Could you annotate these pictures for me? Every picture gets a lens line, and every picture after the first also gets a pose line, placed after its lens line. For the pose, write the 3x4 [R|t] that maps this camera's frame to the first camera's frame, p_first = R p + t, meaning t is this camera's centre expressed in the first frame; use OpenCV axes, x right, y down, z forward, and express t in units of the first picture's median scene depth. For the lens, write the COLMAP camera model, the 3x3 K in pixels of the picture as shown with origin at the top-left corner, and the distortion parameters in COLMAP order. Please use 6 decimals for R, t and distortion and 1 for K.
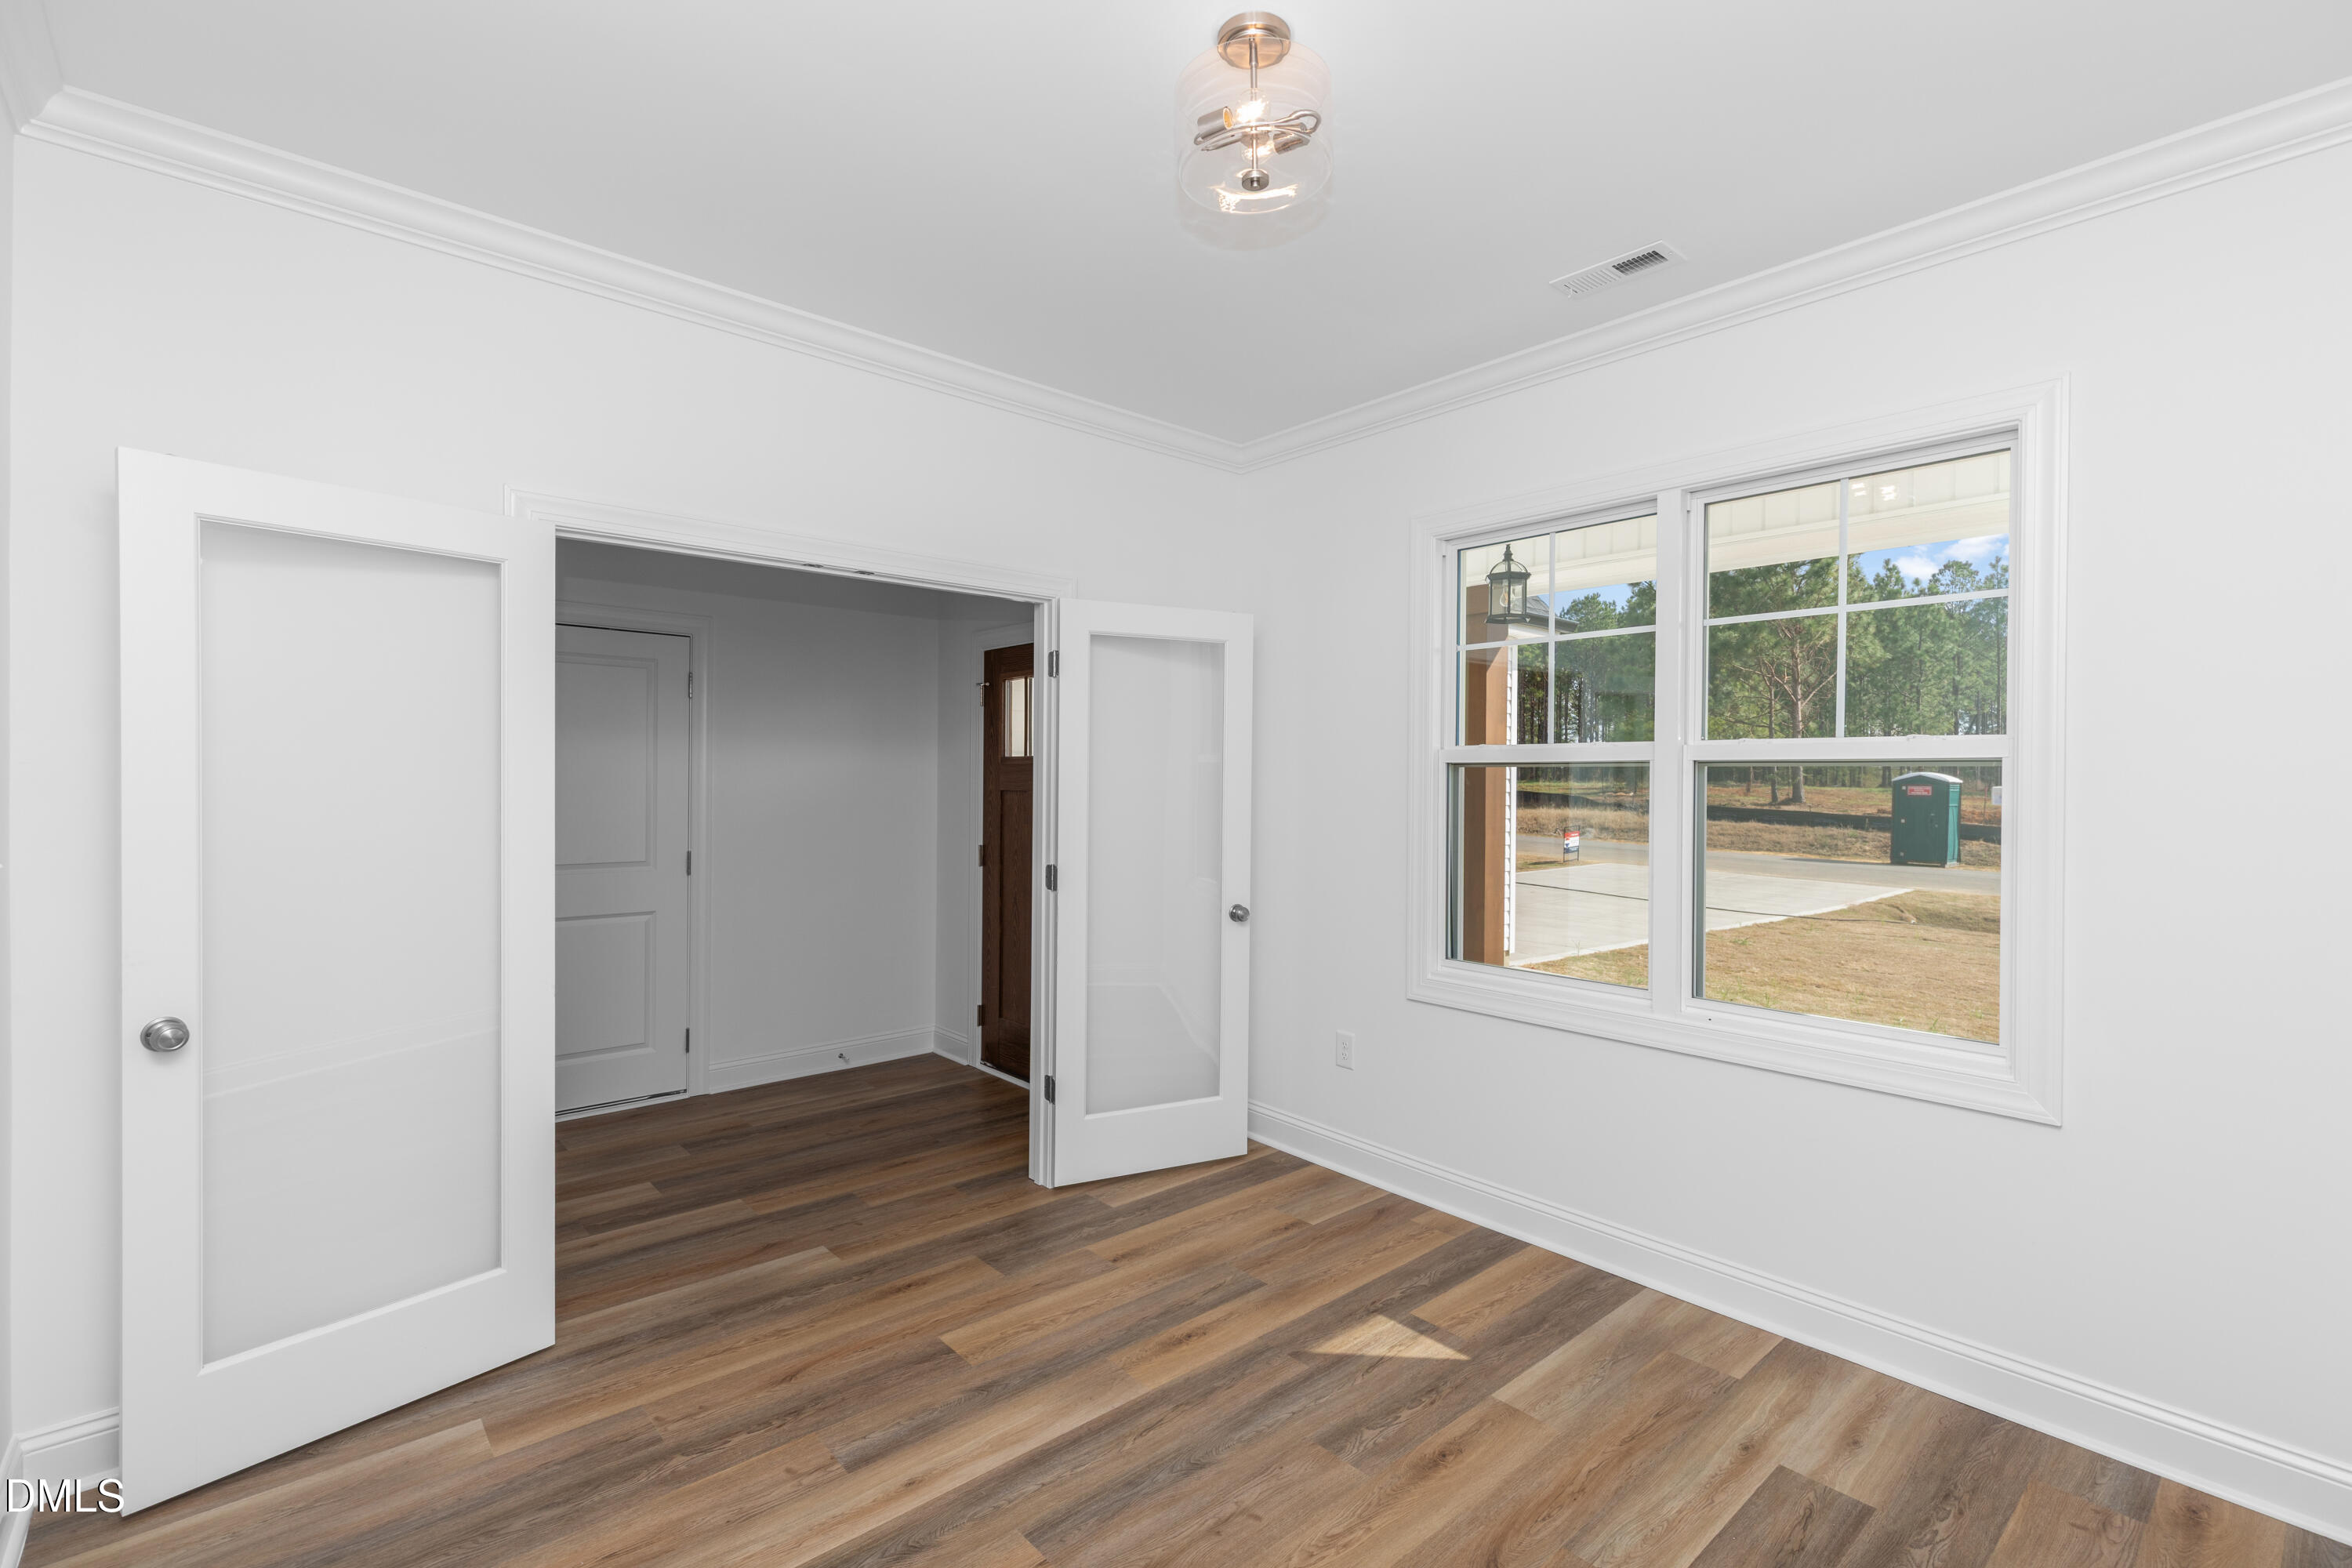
lens RADIAL K [[1058.5, 0, 1178.4], [0, 1058.5, 778.2], [0, 0, 1]] dist [0.003972, -0.001311]
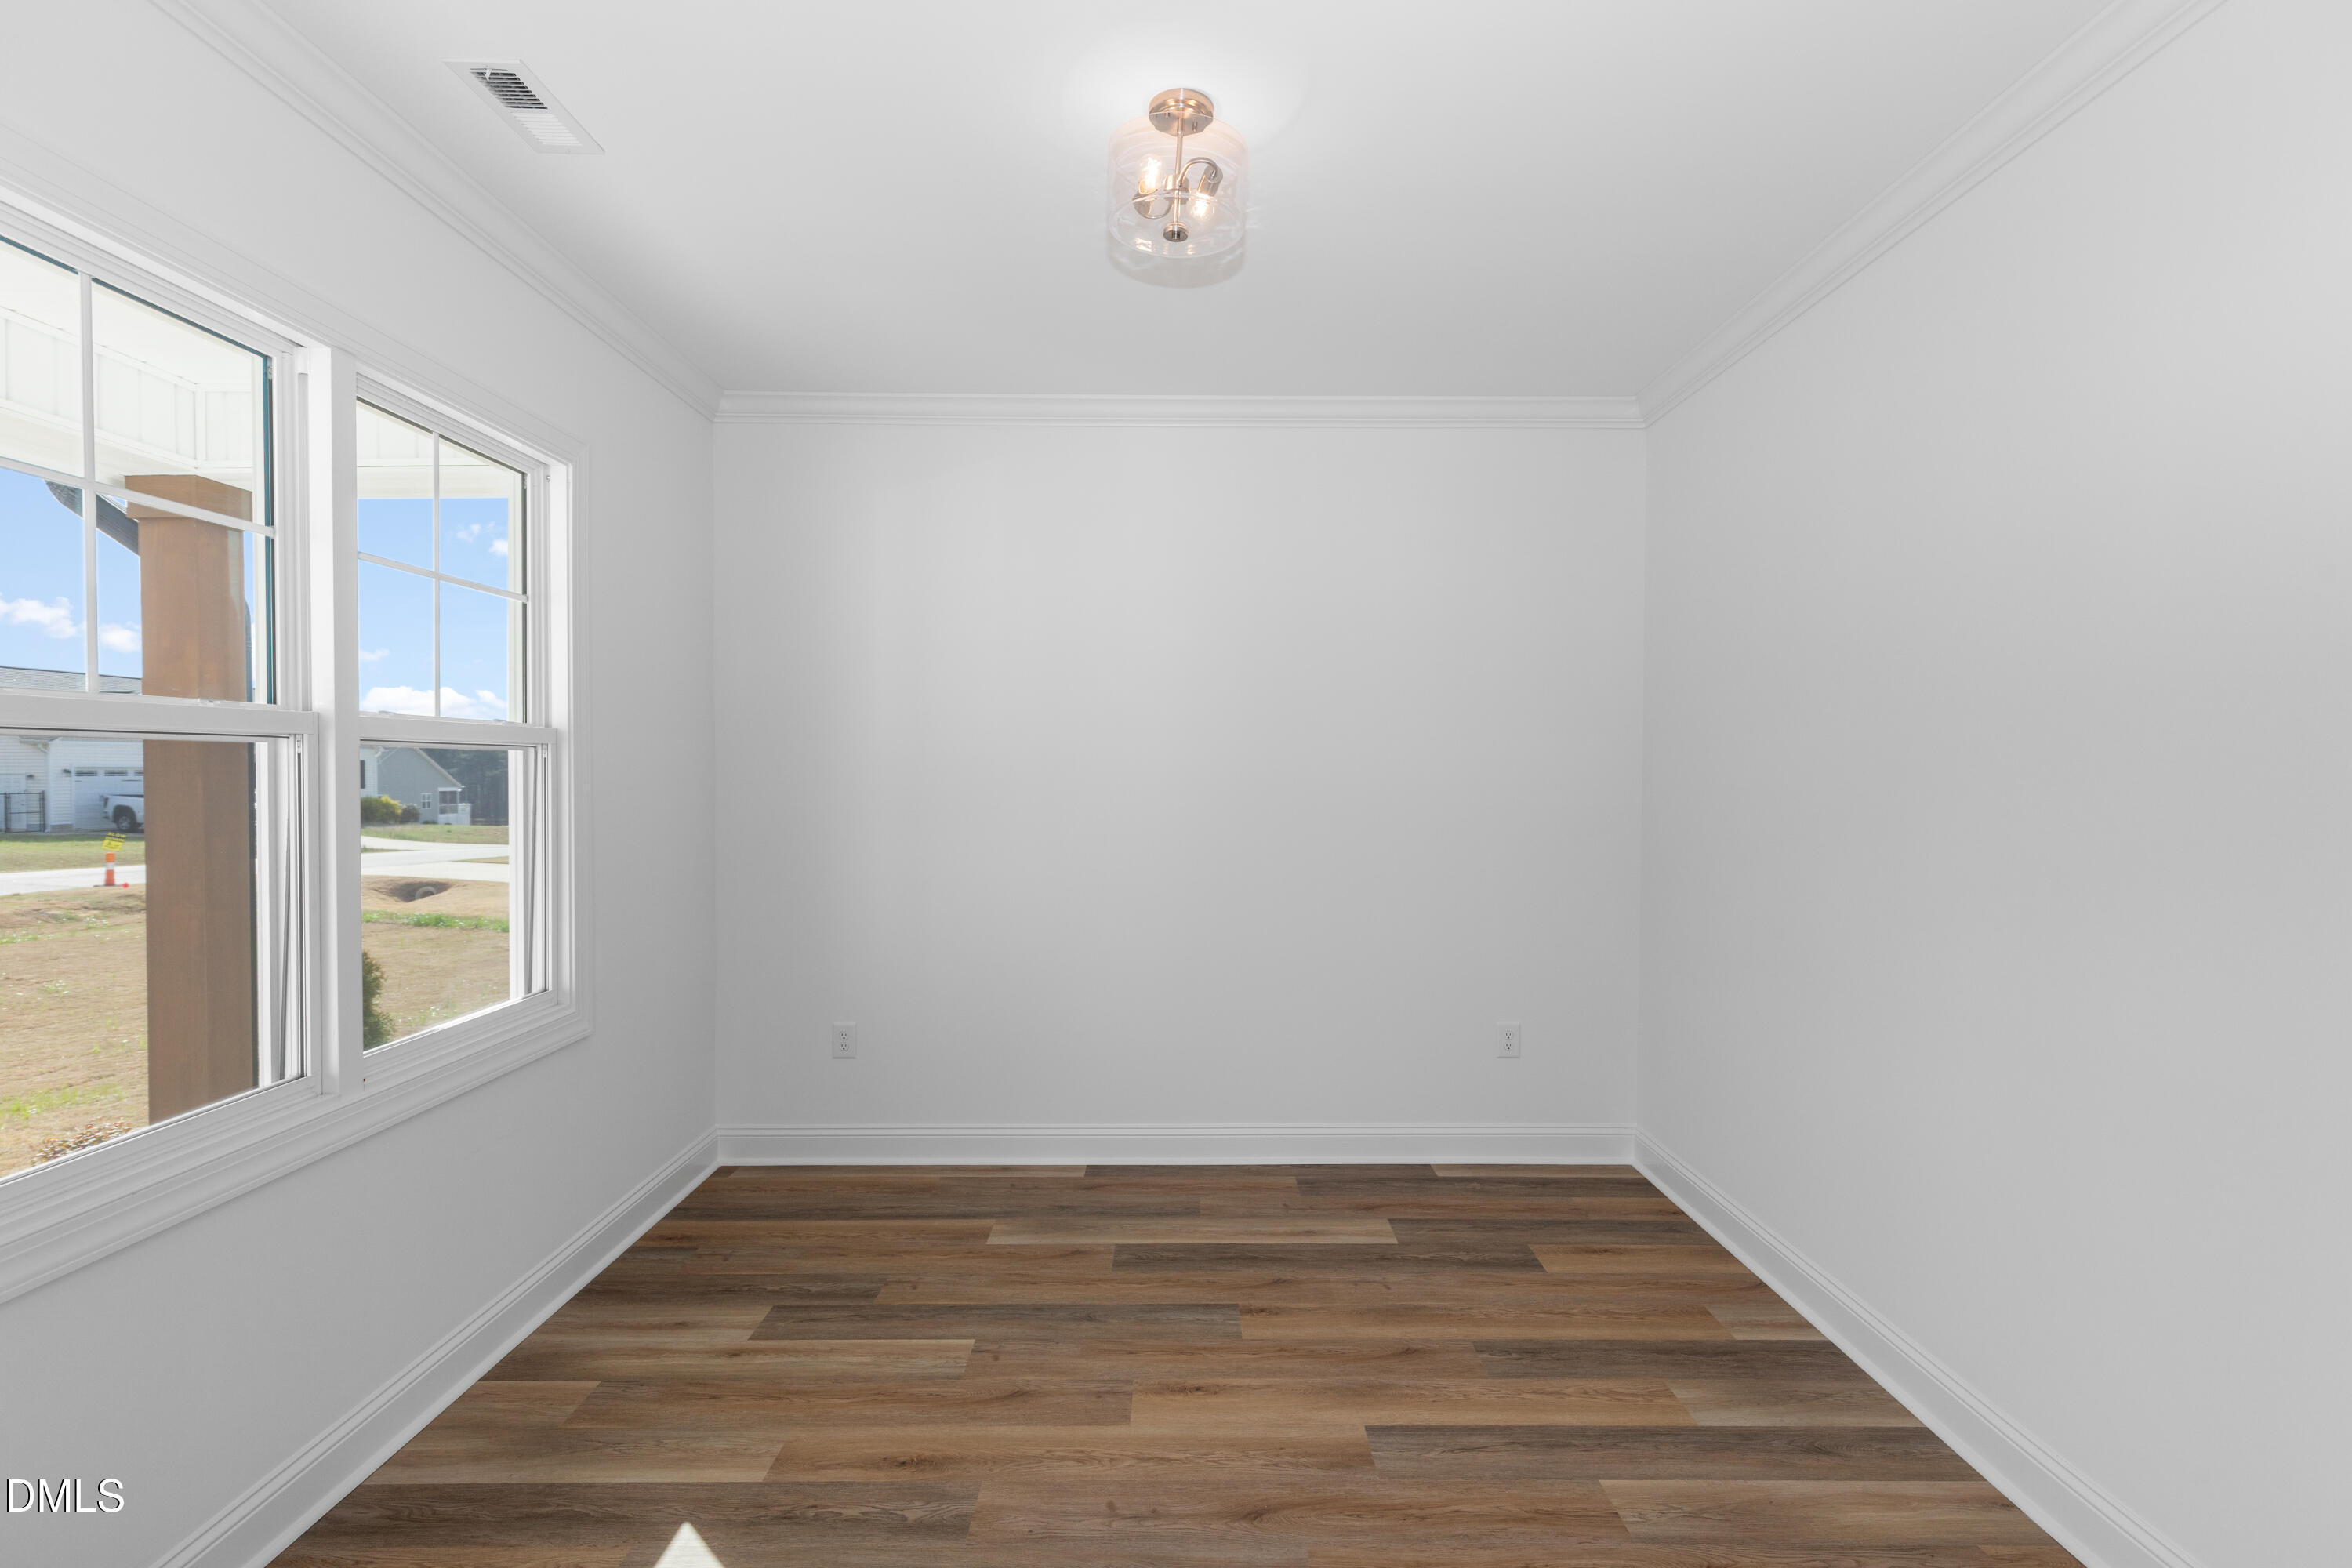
lens RADIAL K [[1058.5, 0, 1174.9], [0, 1058.5, 781.5], [0, 0, 1]] dist [0.003972, -0.001311]
pose [[-0.748845, -0.015054, 0.662574, -0.623530], [-0.008649, 0.999879, 0.012943, -0.004676], [-0.662689, 0.003962, -0.748884, 1.694266]]
